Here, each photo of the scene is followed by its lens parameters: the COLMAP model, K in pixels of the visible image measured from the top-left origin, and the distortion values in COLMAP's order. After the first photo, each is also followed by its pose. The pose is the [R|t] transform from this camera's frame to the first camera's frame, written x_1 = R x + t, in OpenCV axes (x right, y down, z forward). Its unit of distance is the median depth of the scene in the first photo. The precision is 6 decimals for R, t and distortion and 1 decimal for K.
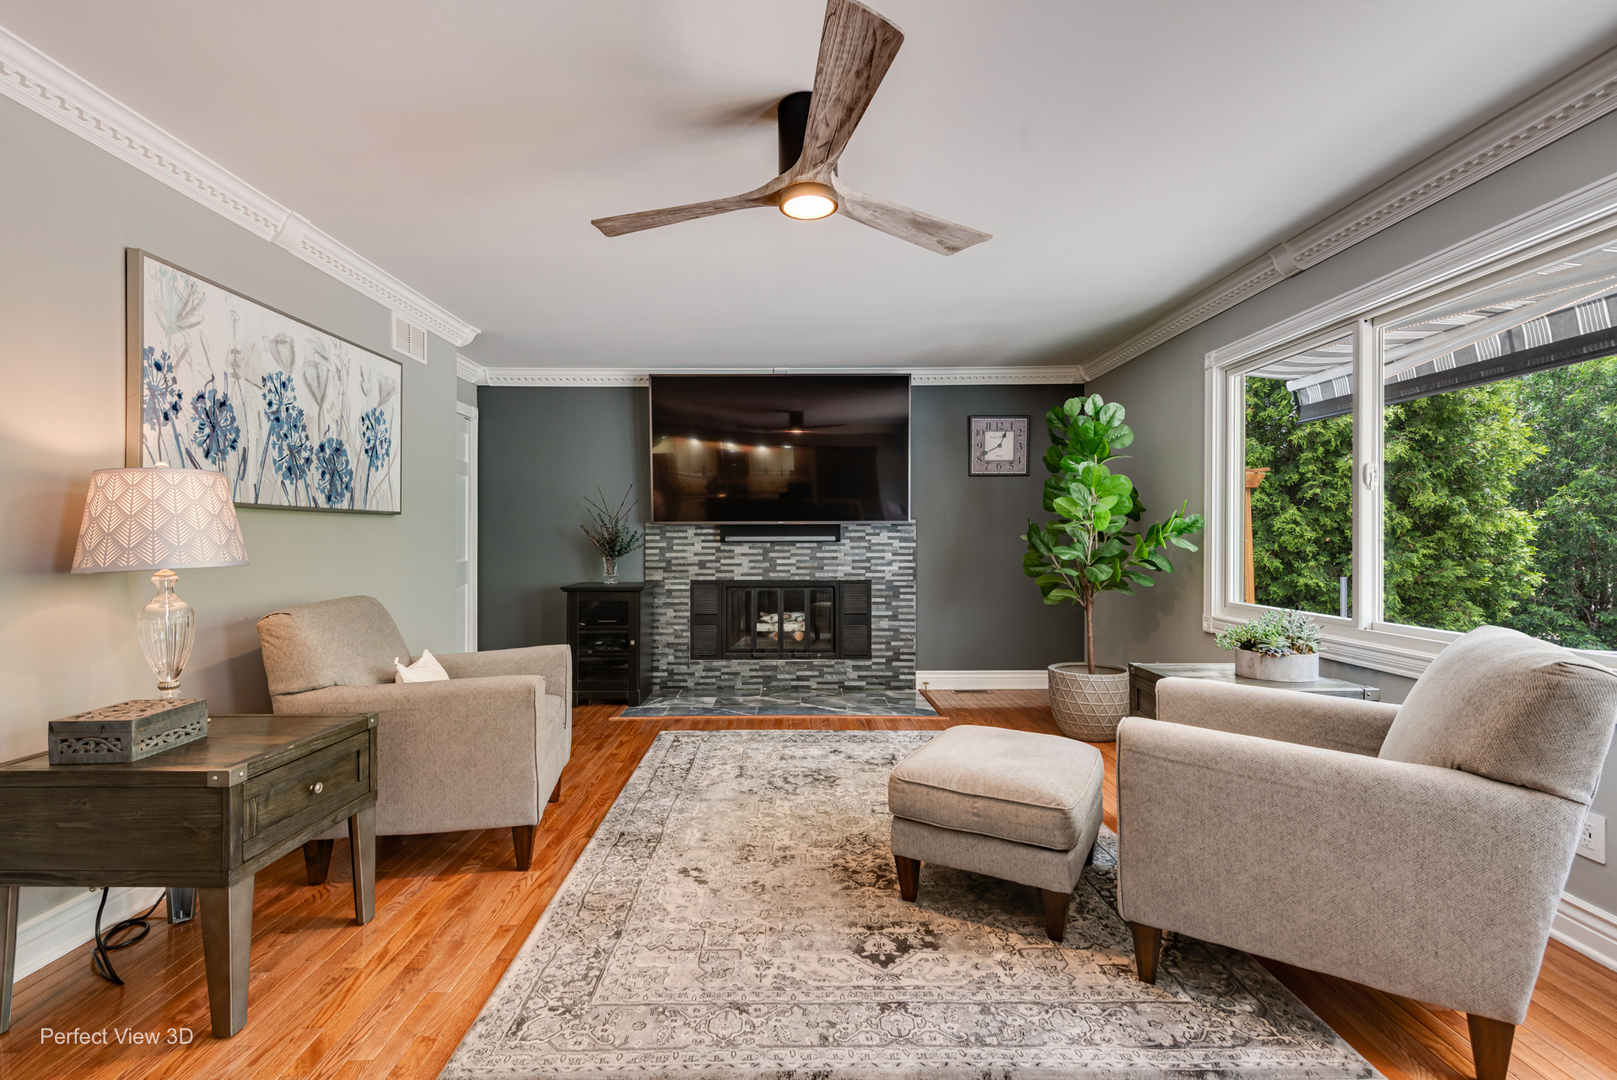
lens RADIAL K [[741.7, 0, 829.5], [0, 741.7, 535.5], [0, 0, 1]] dist [0.013161, -0.005453]
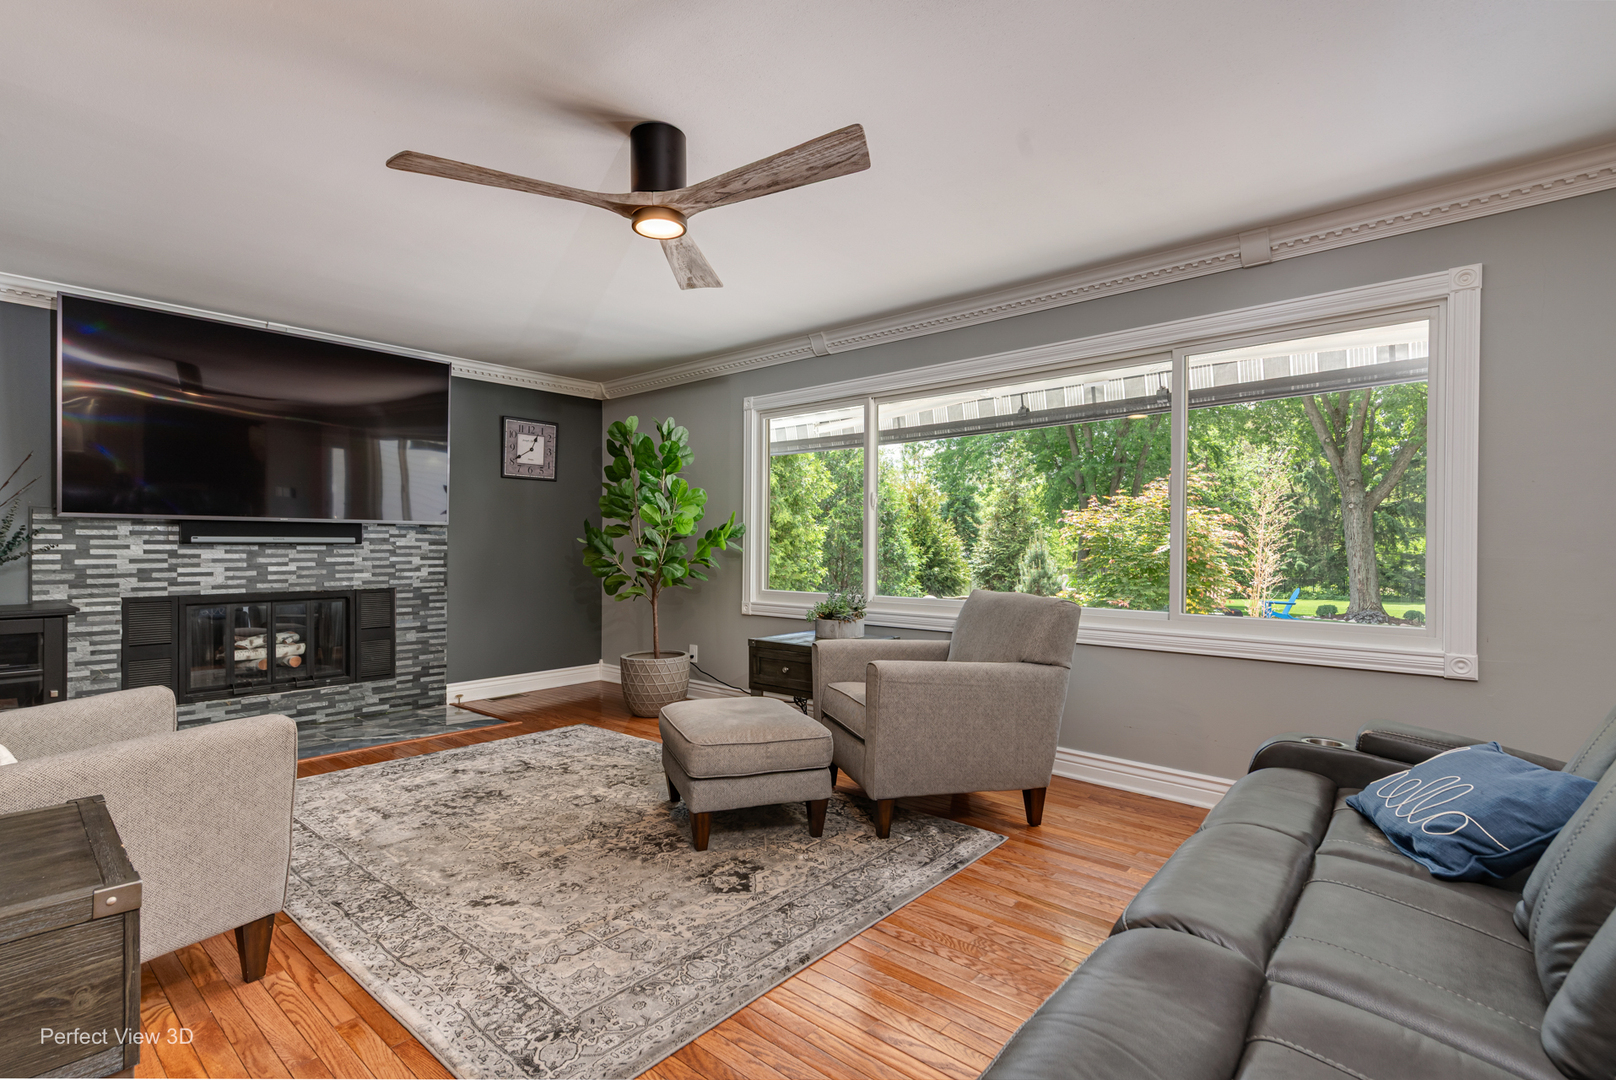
lens RADIAL K [[741.3, 0, 811.5], [0, 741.3, 545.3], [0, 0, 1]] dist [0.013161, -0.005453]
pose [[0.671405, 0.003418, 0.741083, -0.404945], [-0.005224, 0.999986, 0.000120, 0.010429], [-0.741072, -0.003952, 0.671414, 0.064964]]
